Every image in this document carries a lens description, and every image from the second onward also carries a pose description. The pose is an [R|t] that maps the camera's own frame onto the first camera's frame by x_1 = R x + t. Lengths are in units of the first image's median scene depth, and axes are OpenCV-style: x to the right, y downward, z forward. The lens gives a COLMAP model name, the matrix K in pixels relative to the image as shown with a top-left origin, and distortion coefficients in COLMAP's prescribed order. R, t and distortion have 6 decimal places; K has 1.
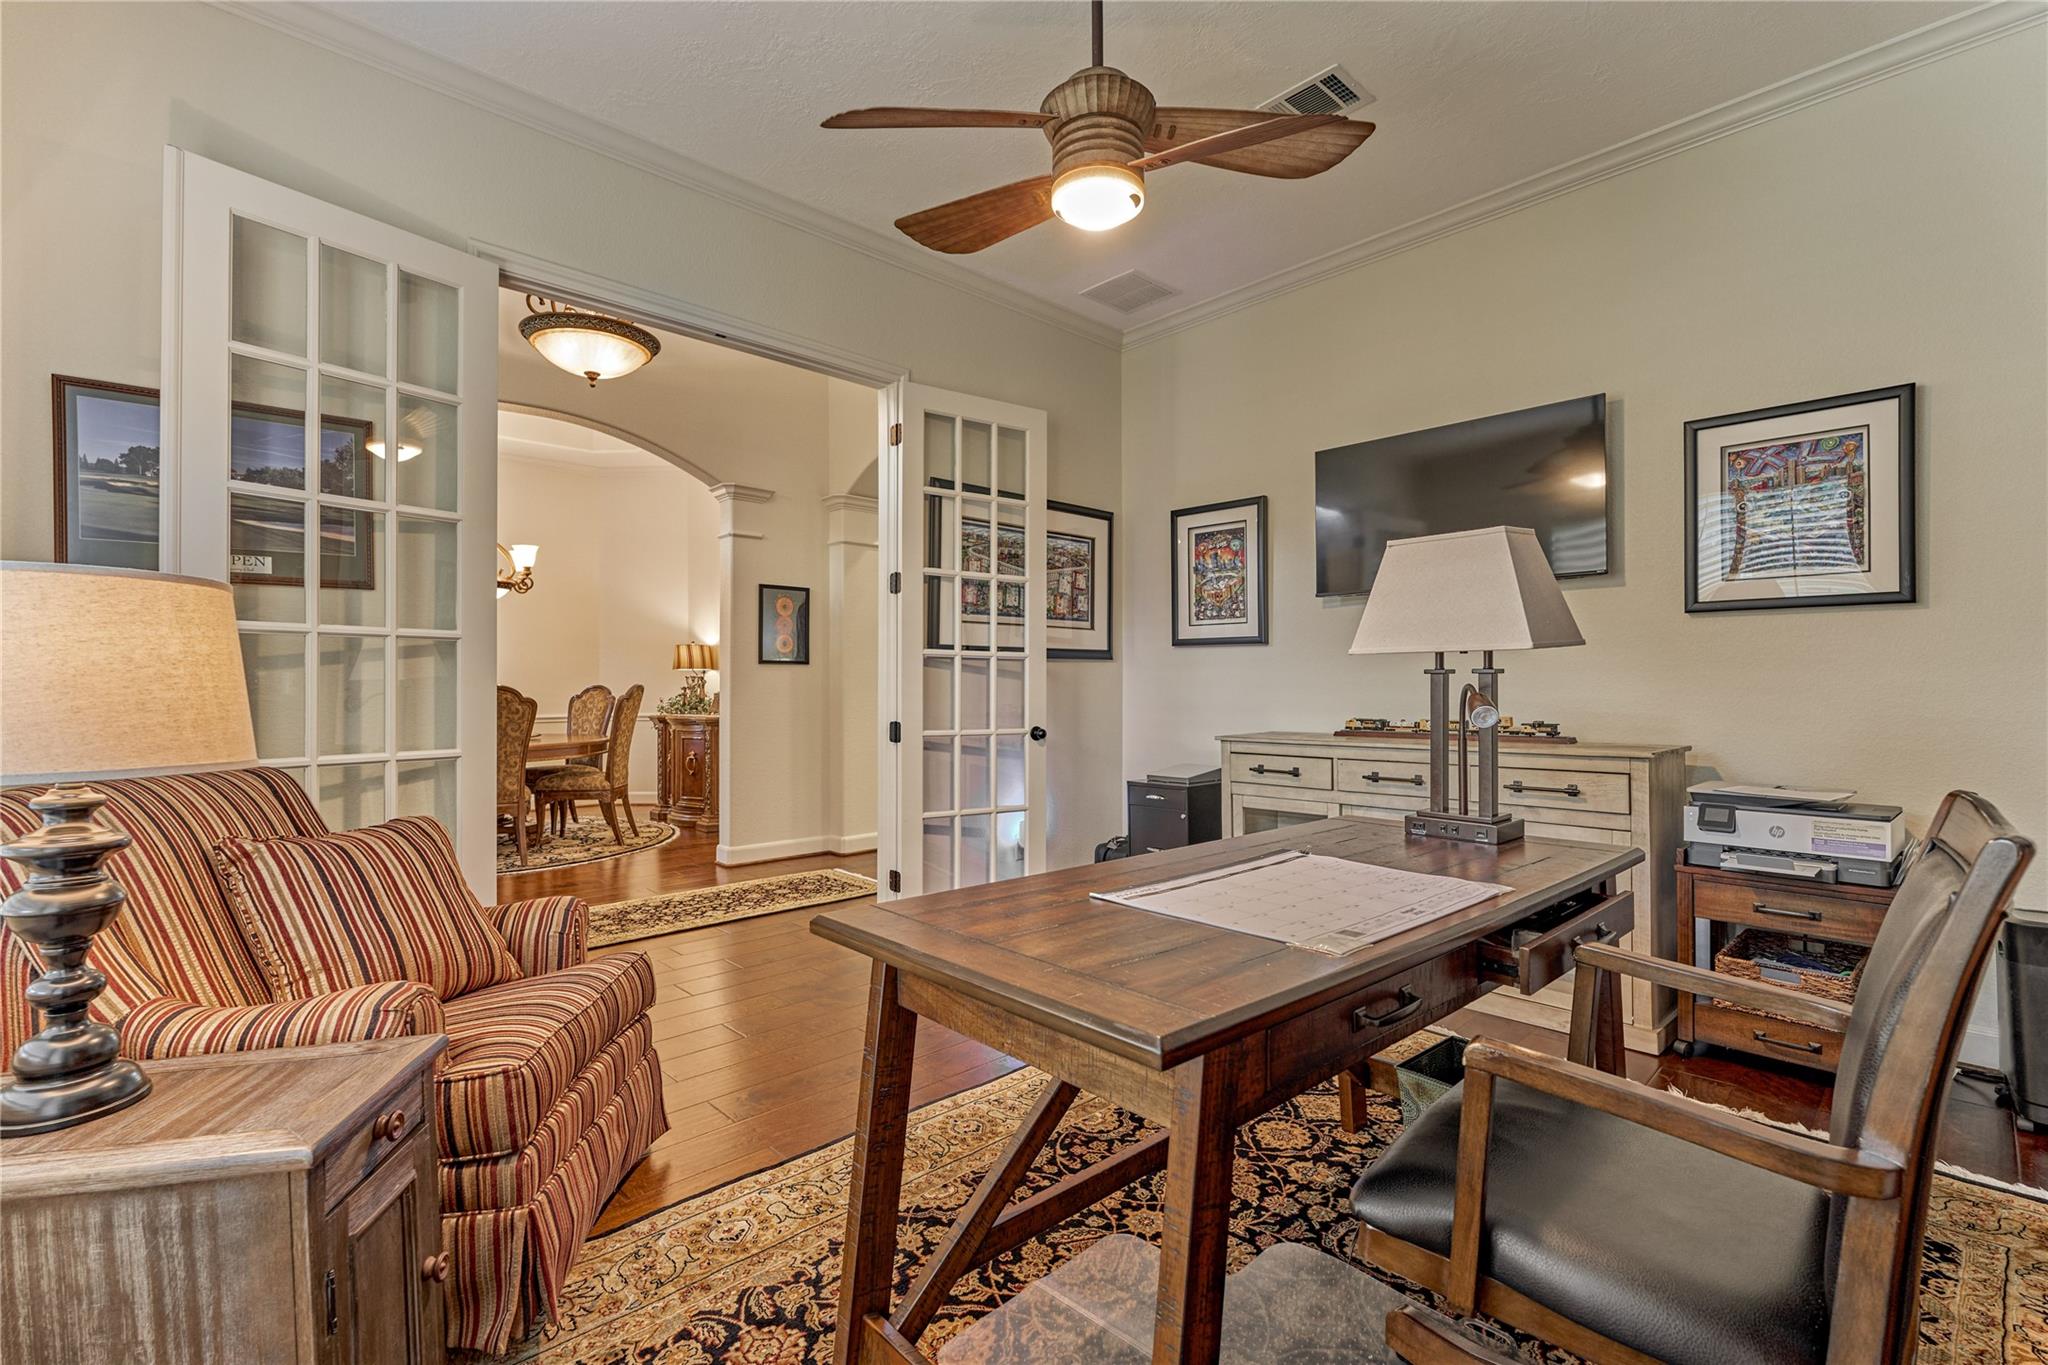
lens RADIAL K [[881.8, 0, 1025.6], [0, 881.8, 682.3], [0, 0, 1]] dist [-0.012144, 0.001035]
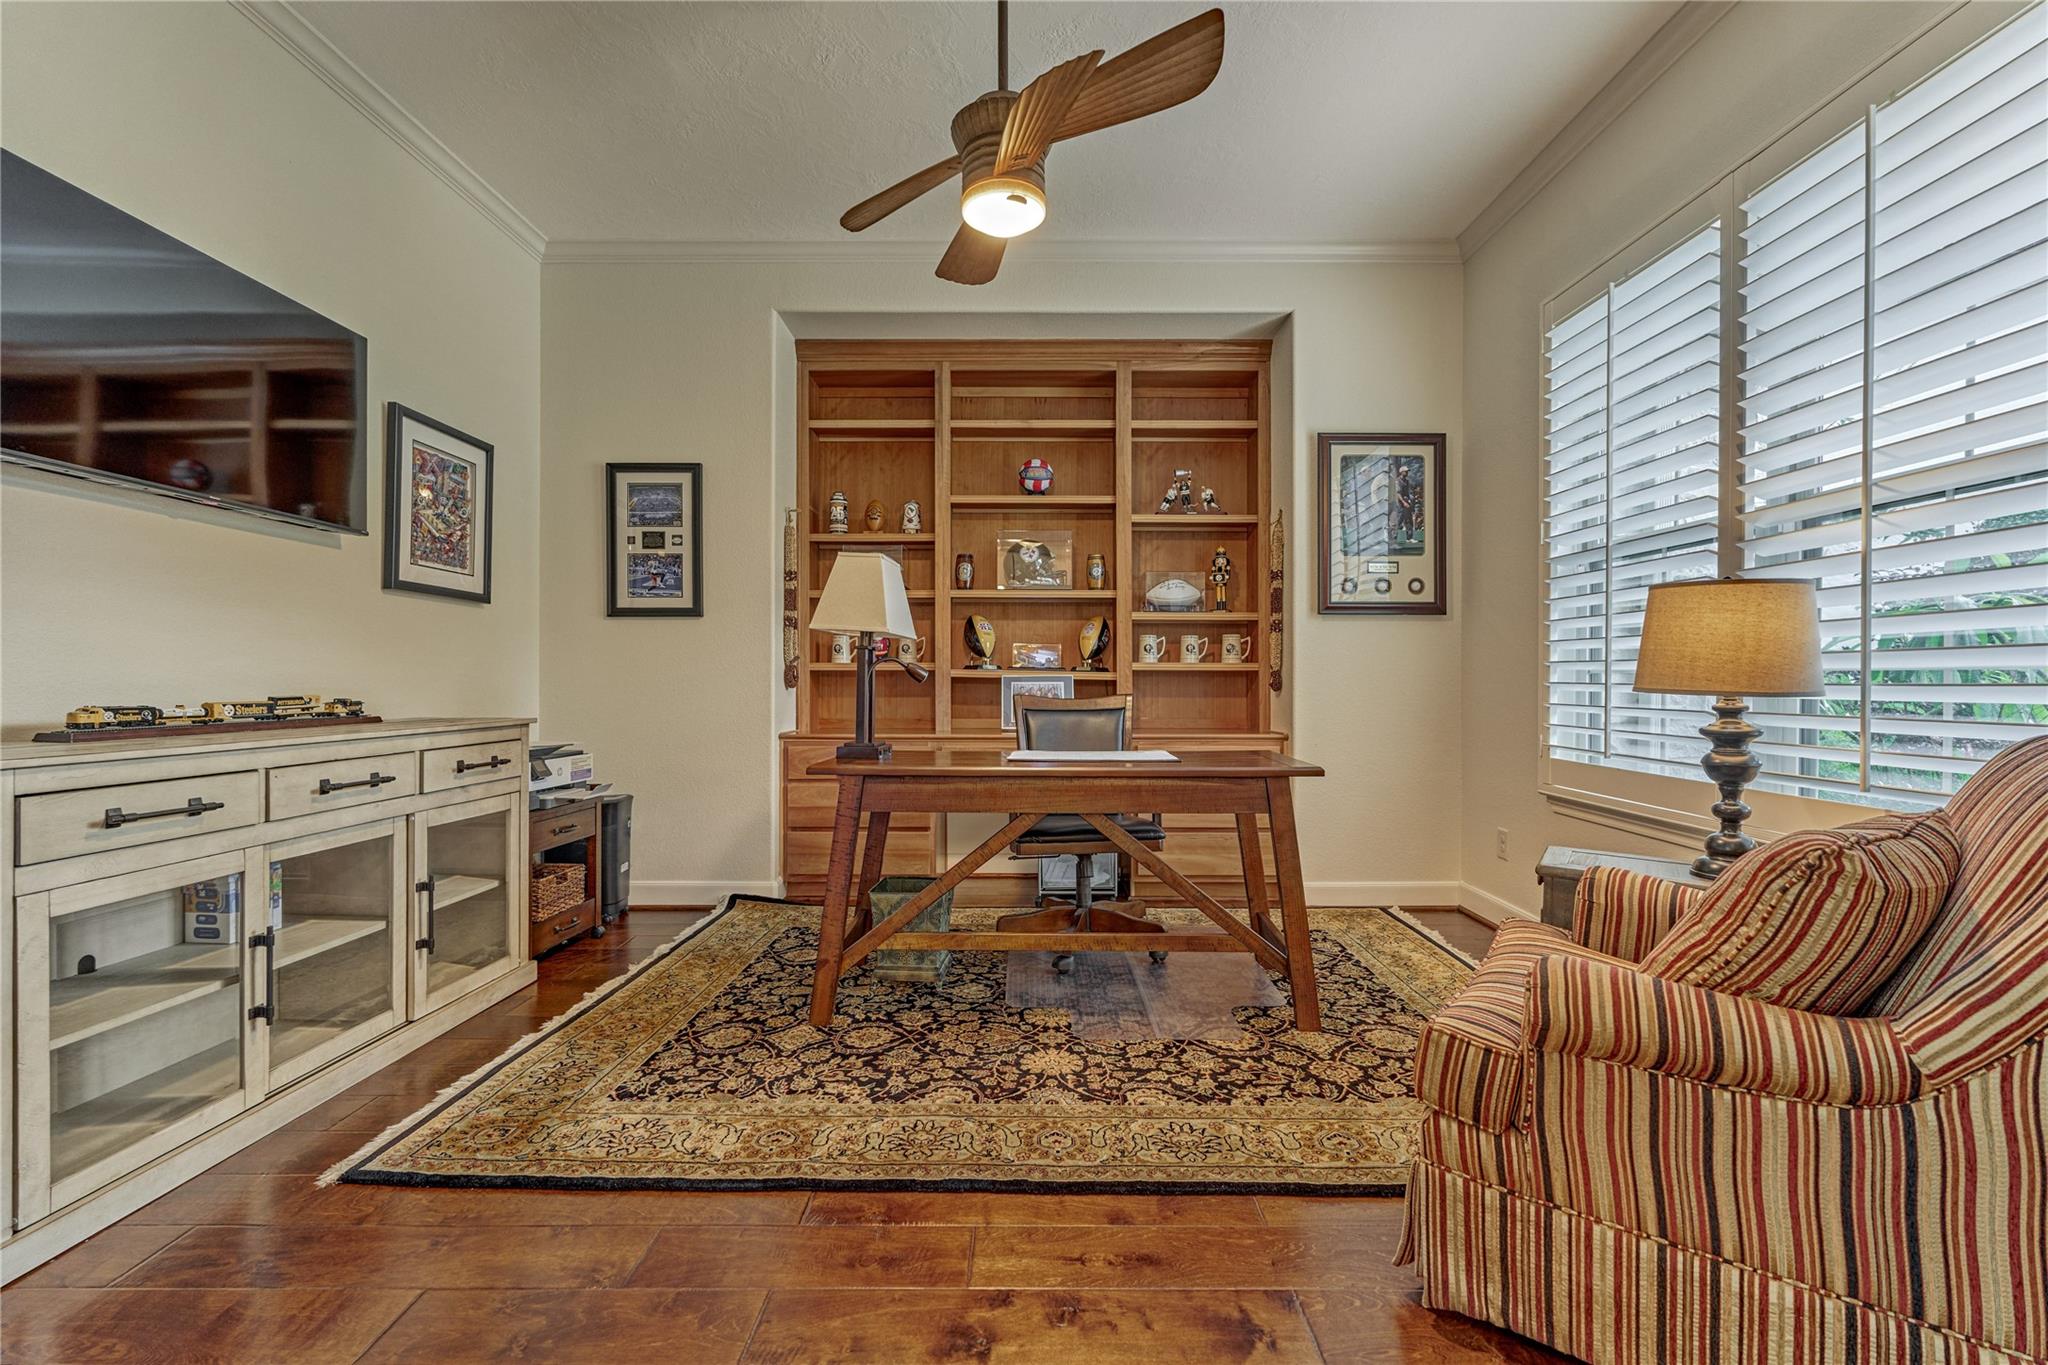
lens RADIAL K [[881.8, 0, 1029.8], [0, 881.8, 678.3], [0, 0, 1]] dist [-0.012144, 0.001035]
pose [[-0.712000, 0.008390, 0.702129, -0.717181], [-0.000193, 0.999926, -0.012144, 0.054534], [-0.702180, -0.008782, -0.711946, 1.765994]]
